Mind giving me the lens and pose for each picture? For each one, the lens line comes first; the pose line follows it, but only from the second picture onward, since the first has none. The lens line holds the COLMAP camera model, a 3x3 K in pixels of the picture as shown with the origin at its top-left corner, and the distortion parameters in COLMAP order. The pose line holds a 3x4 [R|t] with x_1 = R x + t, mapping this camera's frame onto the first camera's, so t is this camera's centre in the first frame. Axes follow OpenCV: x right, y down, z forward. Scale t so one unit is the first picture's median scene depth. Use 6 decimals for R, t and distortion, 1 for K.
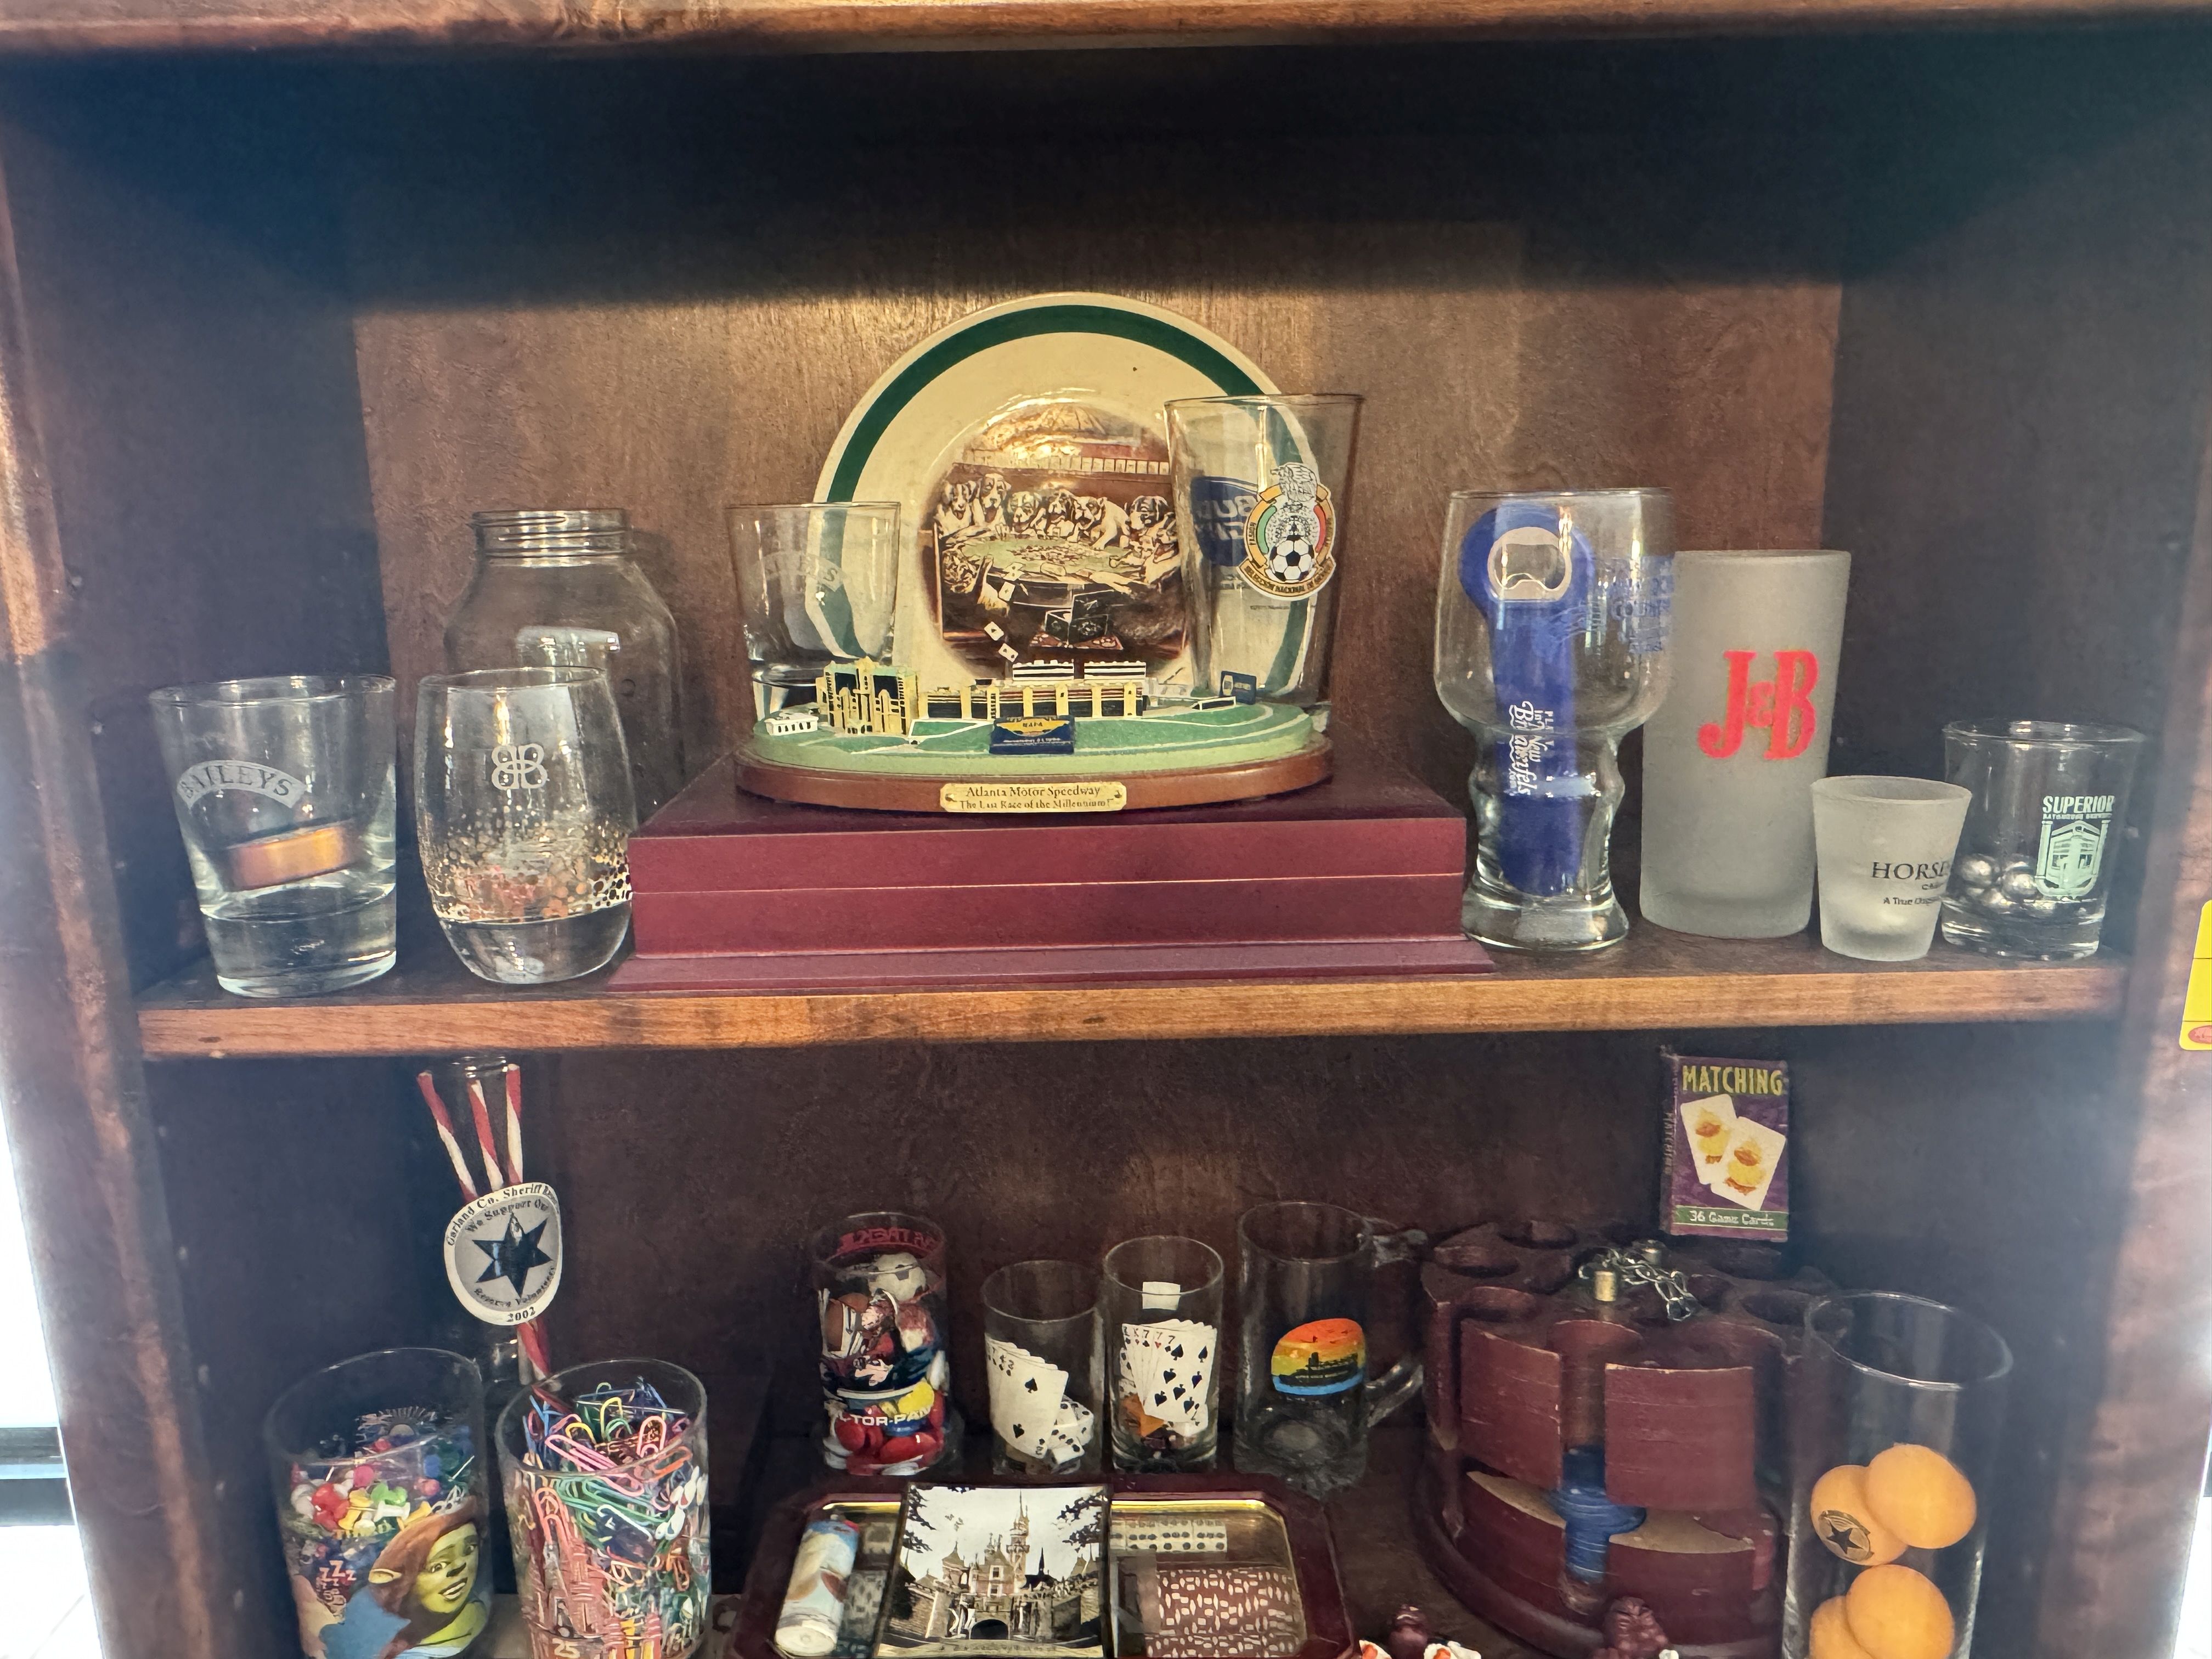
lens RADIAL K [[1543.7, 0, 1082.0], [0, 1543.7, 833.4], [0, 0, 1]] dist [-0.001143, 0.001565]
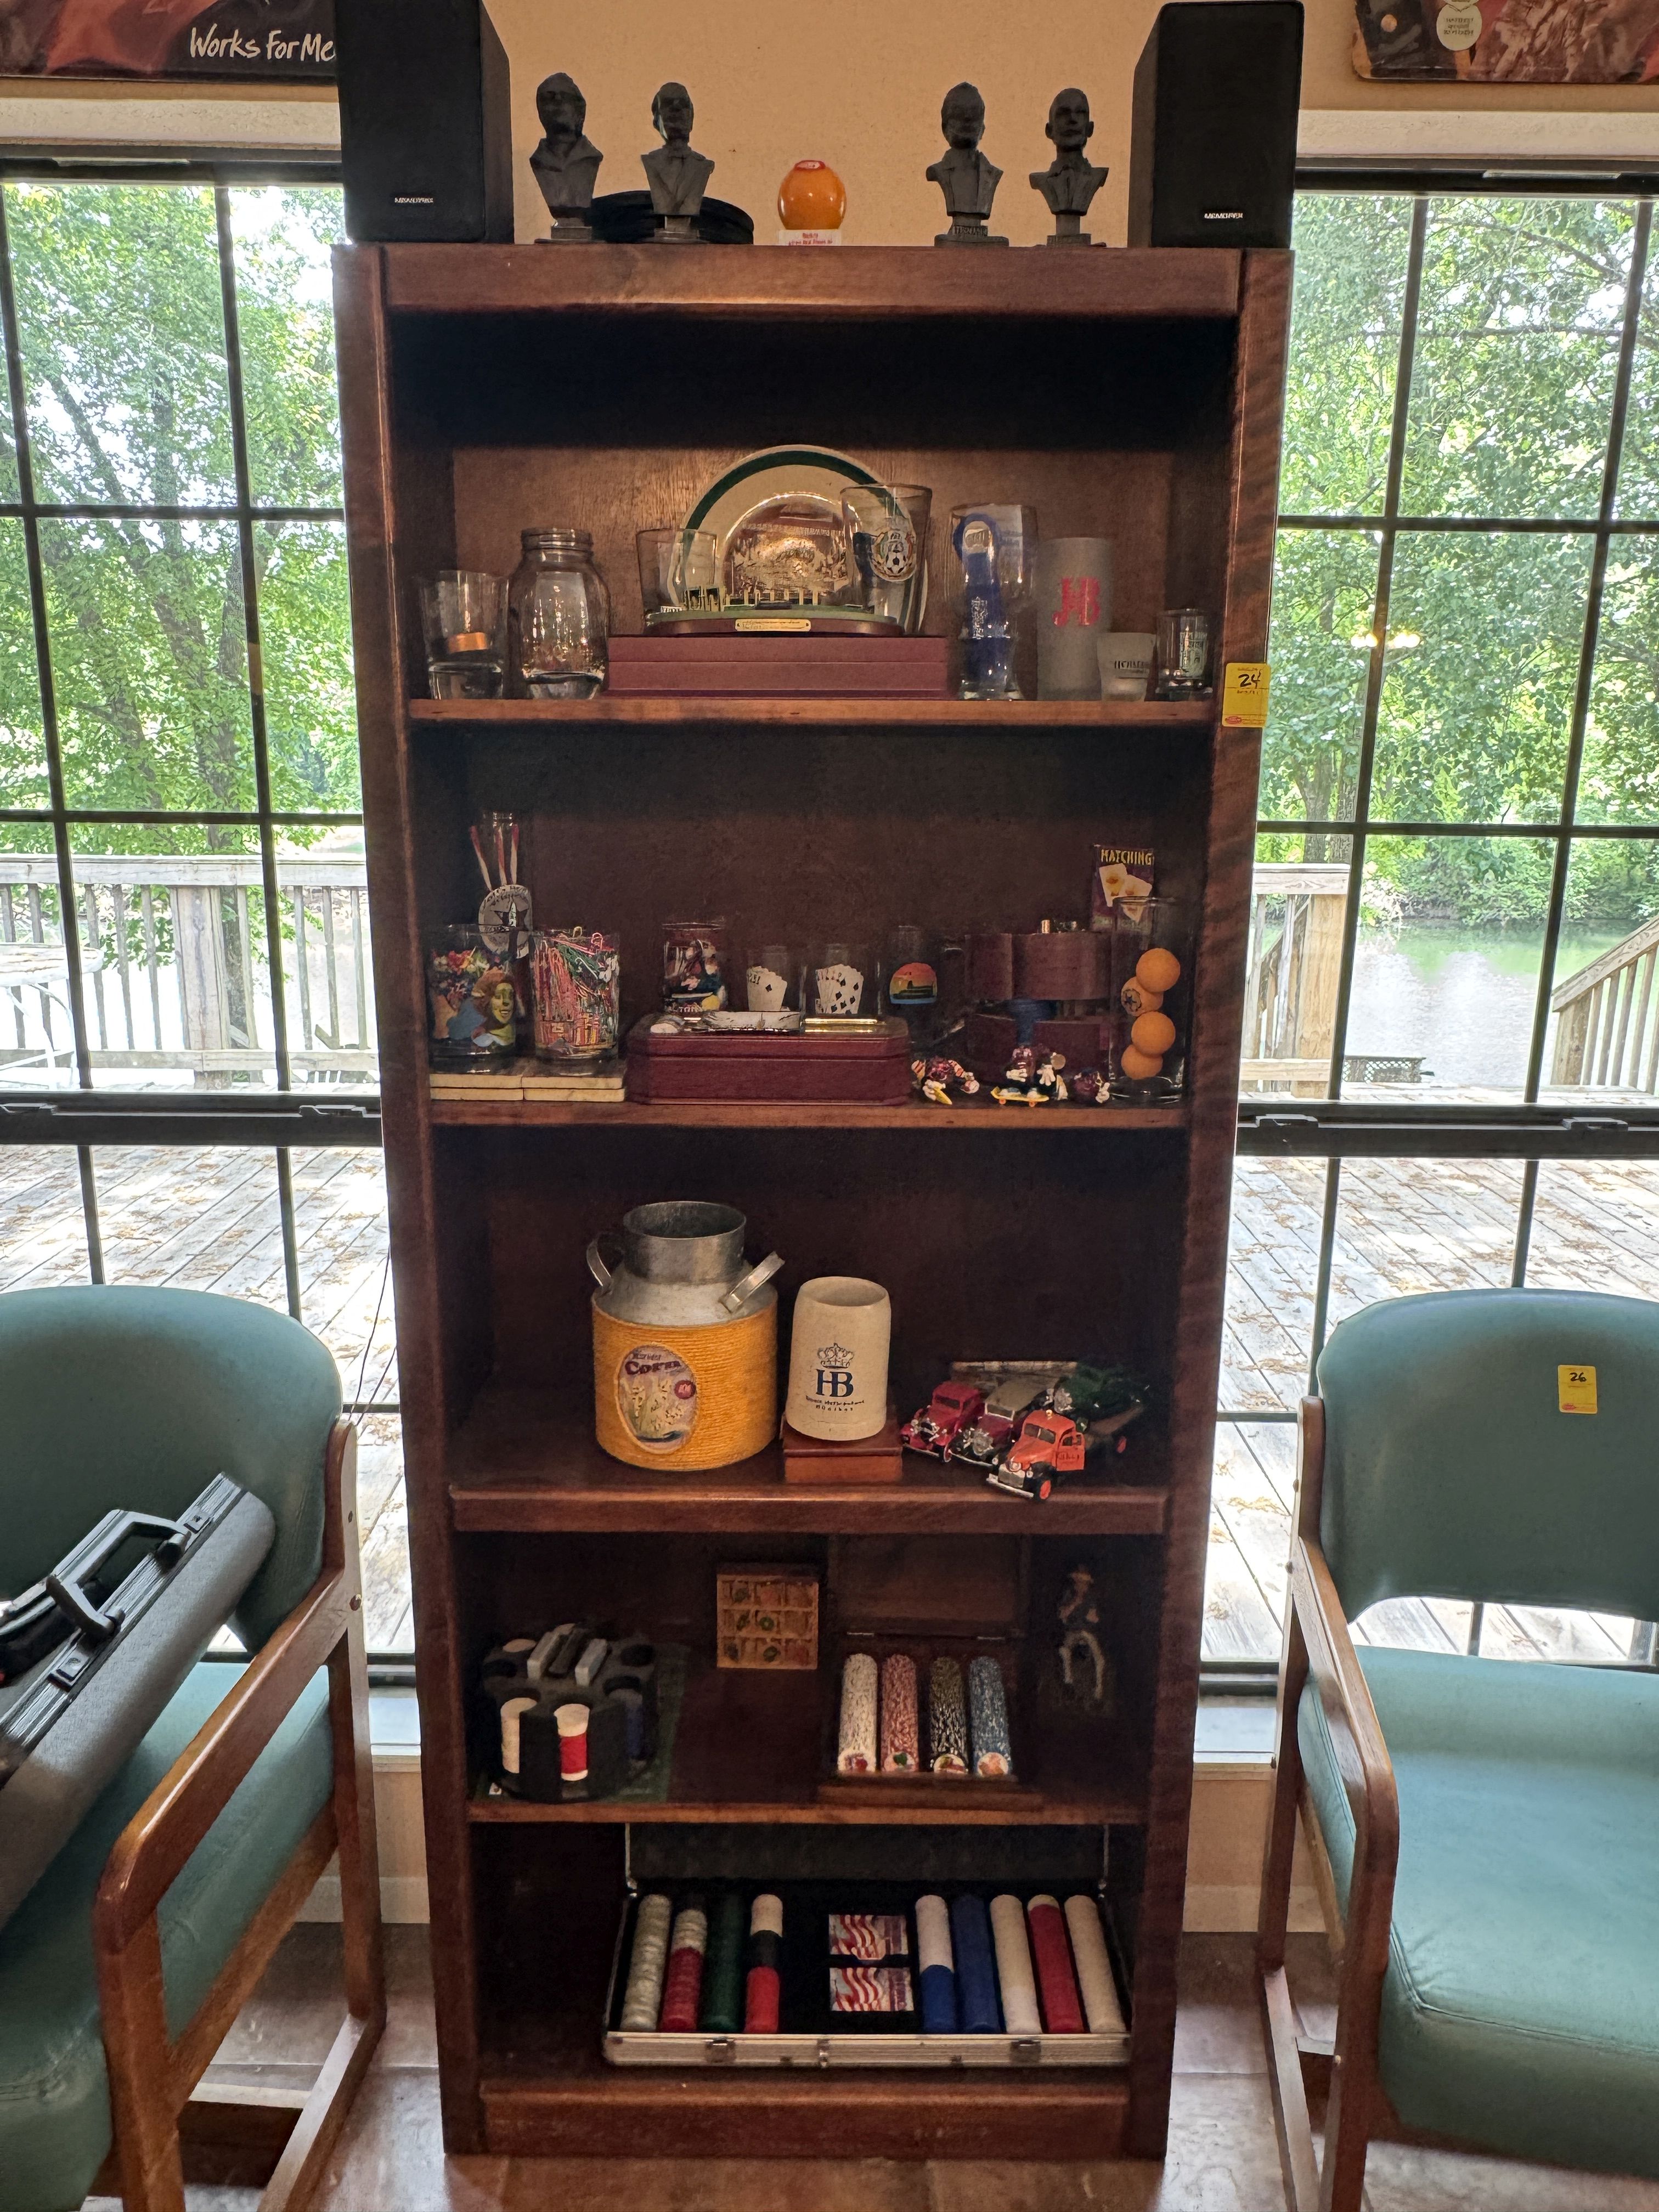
lens RADIAL K [[1483.6, 0, 848.6], [0, 1483.6, 1103.5], [0, 0, 1]] dist [0.001379, 0.000063]
pose [[0.999741, 0.022496, 0.003571, 0.070114], [-0.022447, 0.999659, -0.013318, 0.548351], [-0.003869, 0.013234, 0.999905, -0.967987]]
